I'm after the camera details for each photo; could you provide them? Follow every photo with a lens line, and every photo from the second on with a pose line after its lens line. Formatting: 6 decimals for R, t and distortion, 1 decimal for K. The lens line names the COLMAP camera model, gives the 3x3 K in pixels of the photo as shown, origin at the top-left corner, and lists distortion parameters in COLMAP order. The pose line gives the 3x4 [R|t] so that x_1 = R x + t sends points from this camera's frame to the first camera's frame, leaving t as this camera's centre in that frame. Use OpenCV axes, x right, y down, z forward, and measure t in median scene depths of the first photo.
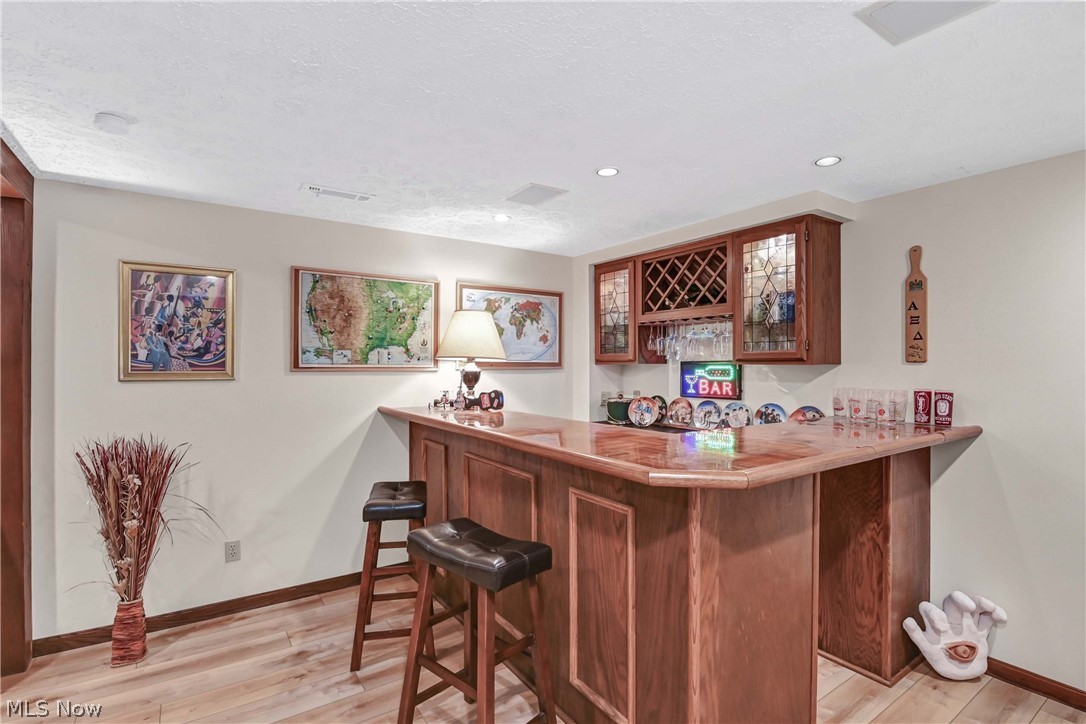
lens RADIAL K [[524.1, 0, 543.0], [0, 524.1, 362.0], [0, 0, 1]] dist [-0.002966, -0.000522]
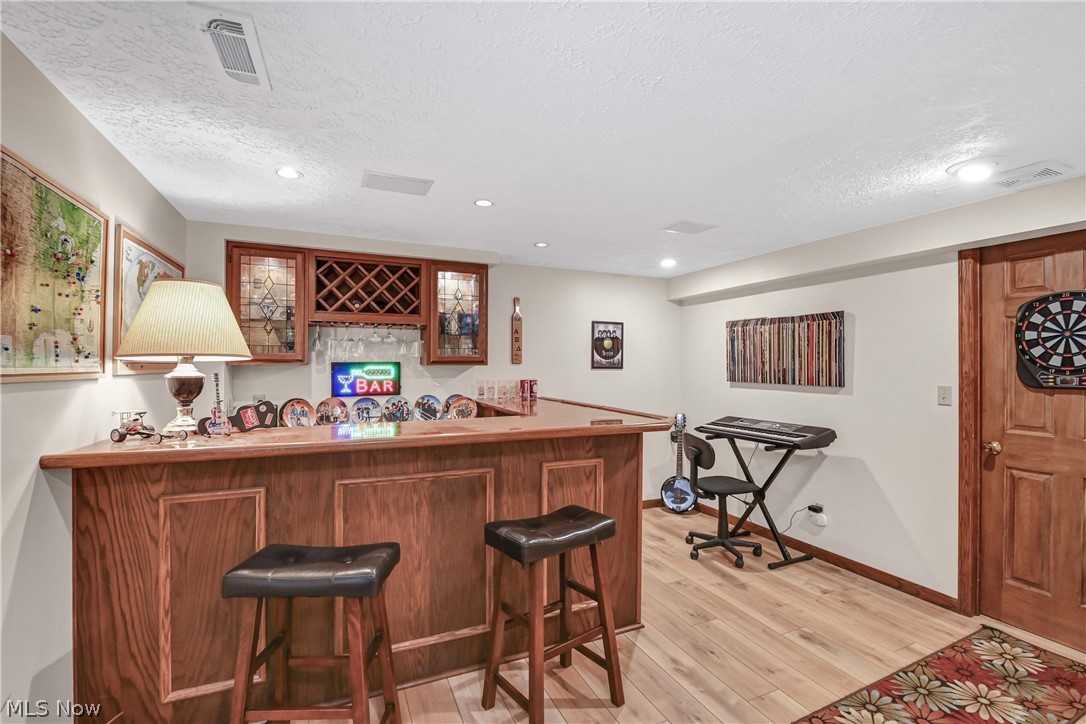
lens RADIAL K [[486.5, 0, 543.0], [0, 486.5, 362.0], [0, 0, 1]] dist [-0.006529, -0.001236]
pose [[0.168492, 0.003173, 0.985698, -0.658475], [-0.003558, 0.999990, -0.002611, -0.000861], [-0.985697, -0.003067, 0.168501, 0.479446]]
